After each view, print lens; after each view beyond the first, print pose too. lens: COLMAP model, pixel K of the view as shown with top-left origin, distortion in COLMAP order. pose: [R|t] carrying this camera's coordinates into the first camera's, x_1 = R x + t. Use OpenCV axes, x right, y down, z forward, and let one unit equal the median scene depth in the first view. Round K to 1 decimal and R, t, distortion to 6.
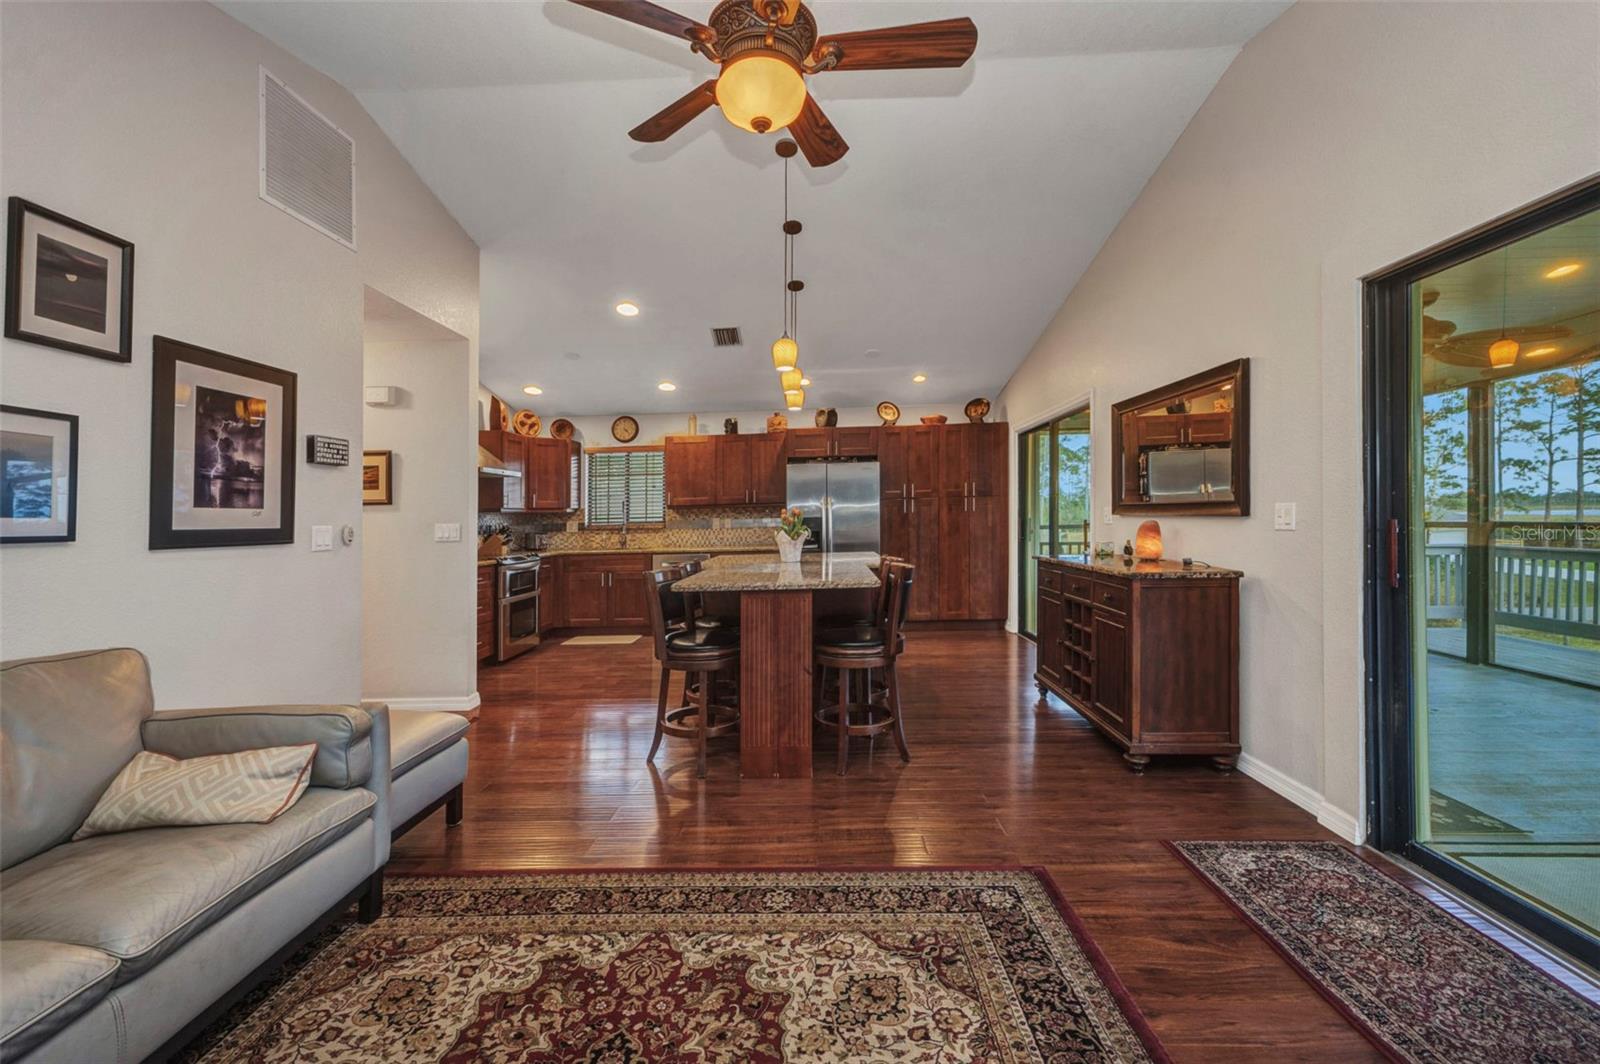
lens RADIAL K [[628.0, 0, 799.7], [0, 628.0, 563.4], [0, 0, 1]] dist [0.022131, -0.007825]
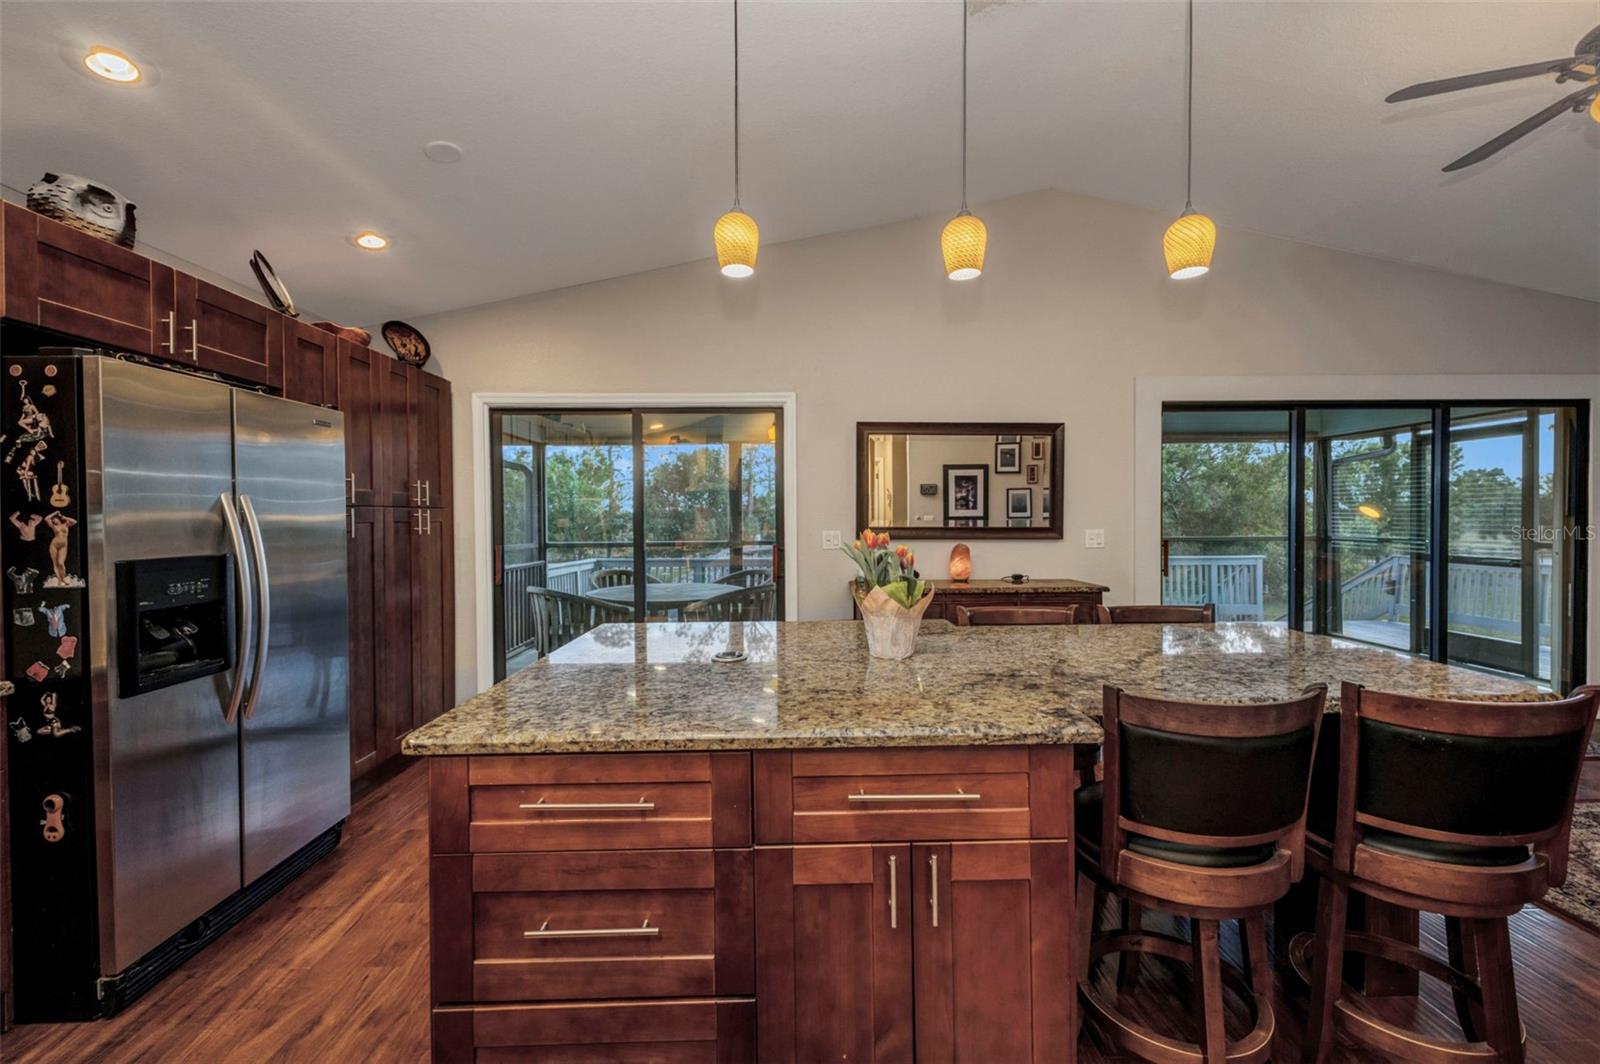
lens RADIAL K [[670.0, 0, 794.8], [0, 670.0, 545.0], [0, 0, 1]] dist [-0.000778, -0.000490]
pose [[-0.067919, -0.017428, 0.997539, -0.848405], [0.081208, 0.996433, 0.022938, -0.170009], [-0.994380, 0.082566, -0.066261, 2.019395]]
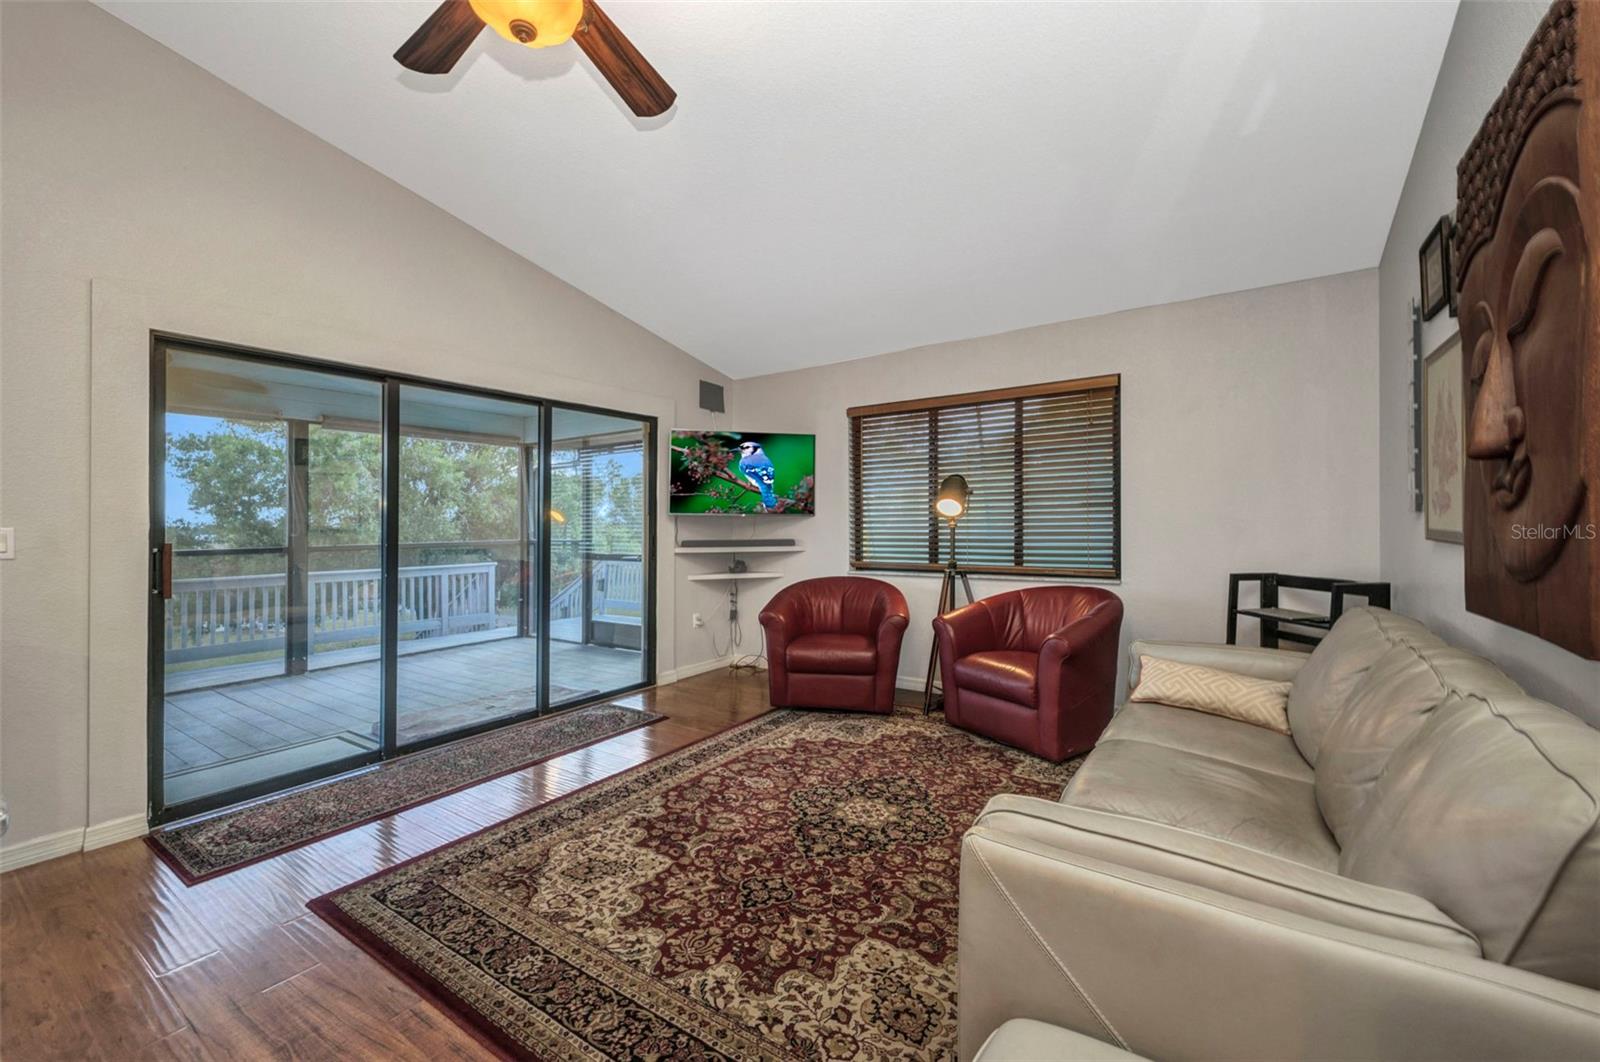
lens RADIAL K [[653.5, 0, 834.2], [0, 653.5, 517.8], [0, 0, 1]] dist [0.000823, 0.000011]
pose [[-0.861891, 0.039600, 0.505544, -0.760244], [0.069135, 0.996814, 0.039785, -0.072427], [-0.502358, 0.069241, -0.861883, 1.322311]]
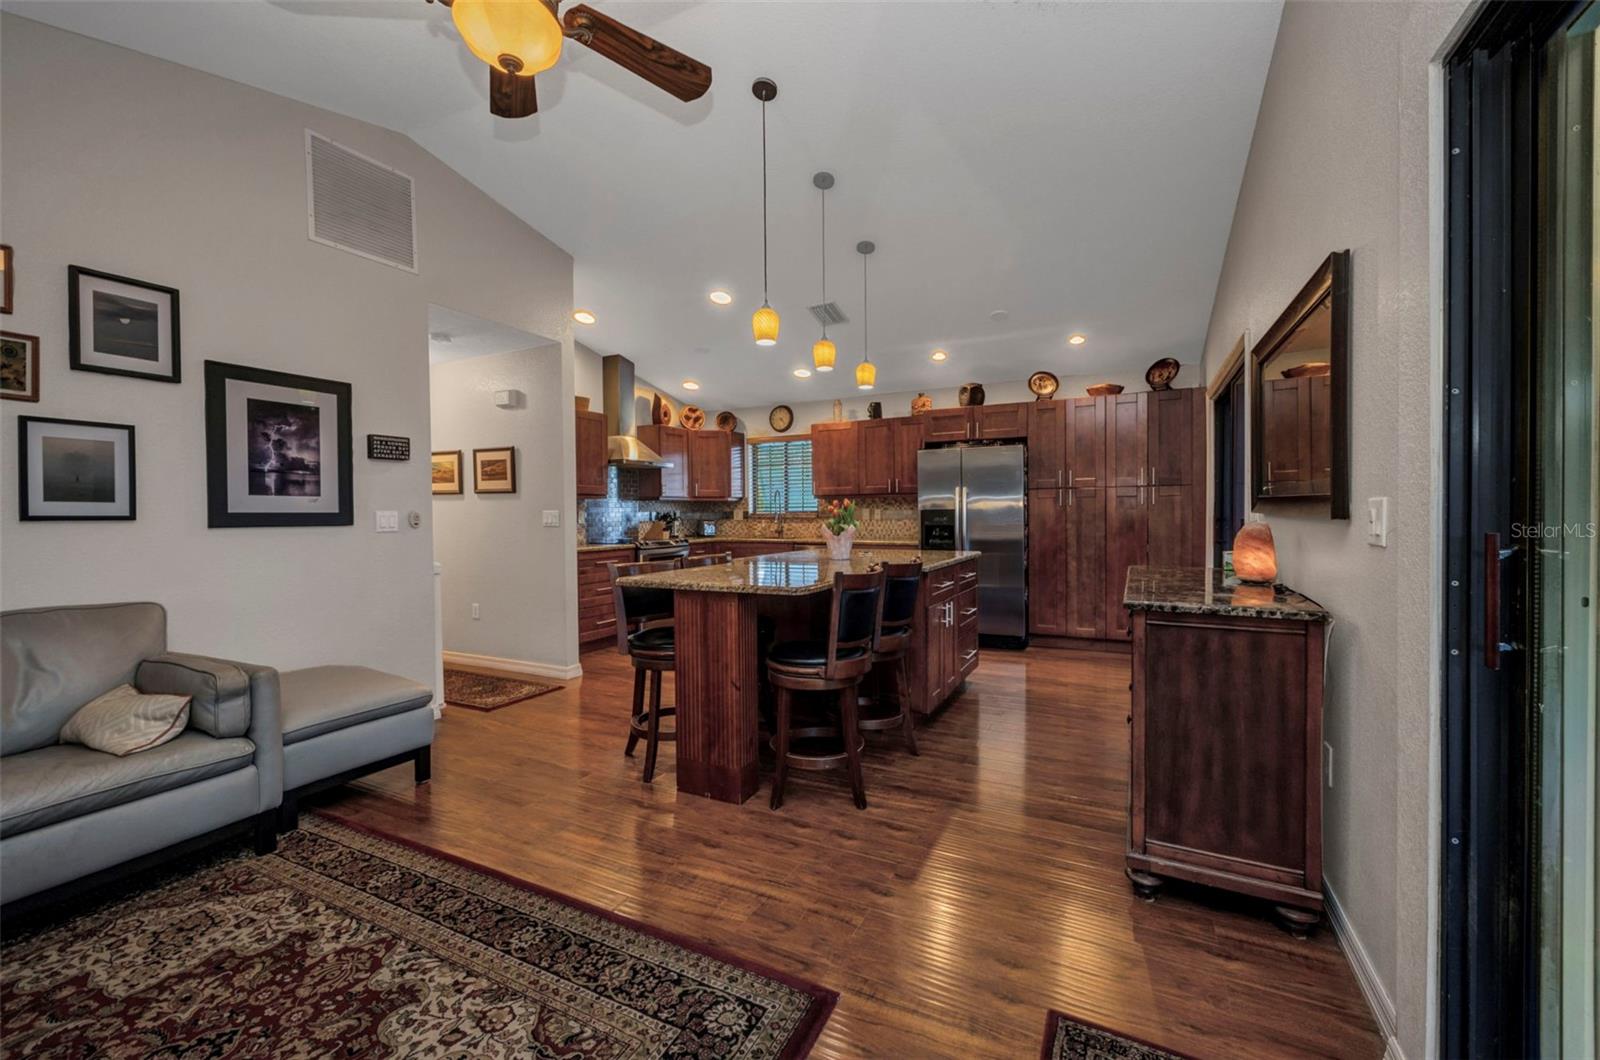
lens RADIAL K [[632.2, 0, 817.1], [0, 632.2, 561.2], [0, 0, 1]] dist [0.019408, -0.007950]
pose [[0.913250, 0.048800, -0.404467, 0.595846], [-0.043282, 0.998803, 0.022781, -0.034648], [0.405095, -0.003298, 0.914269, 0.298272]]
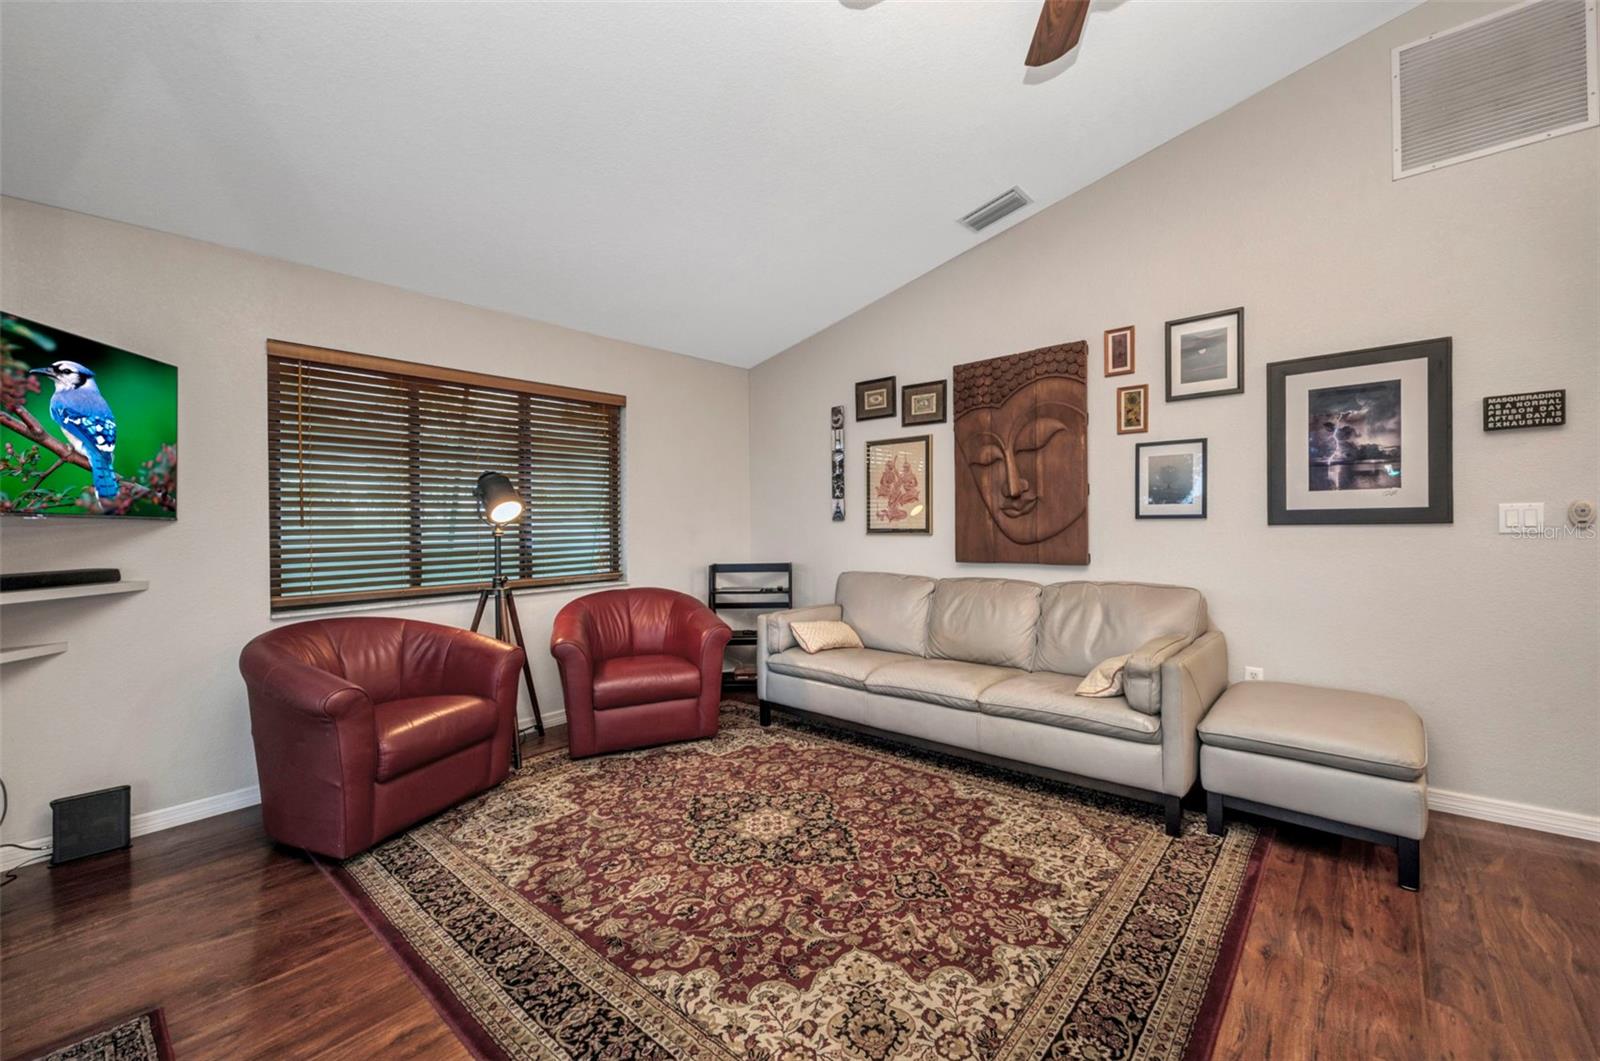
lens RADIAL K [[637.0, 0, 785.6], [0, 637.0, 534.2], [0, 0, 1]] dist [0.009332, -0.000289]
pose [[-0.634927, 0.052649, -0.770776, 0.619177], [-0.018475, 0.996355, 0.083276, -0.089450], [0.772352, 0.067114, -0.631640, 1.006958]]
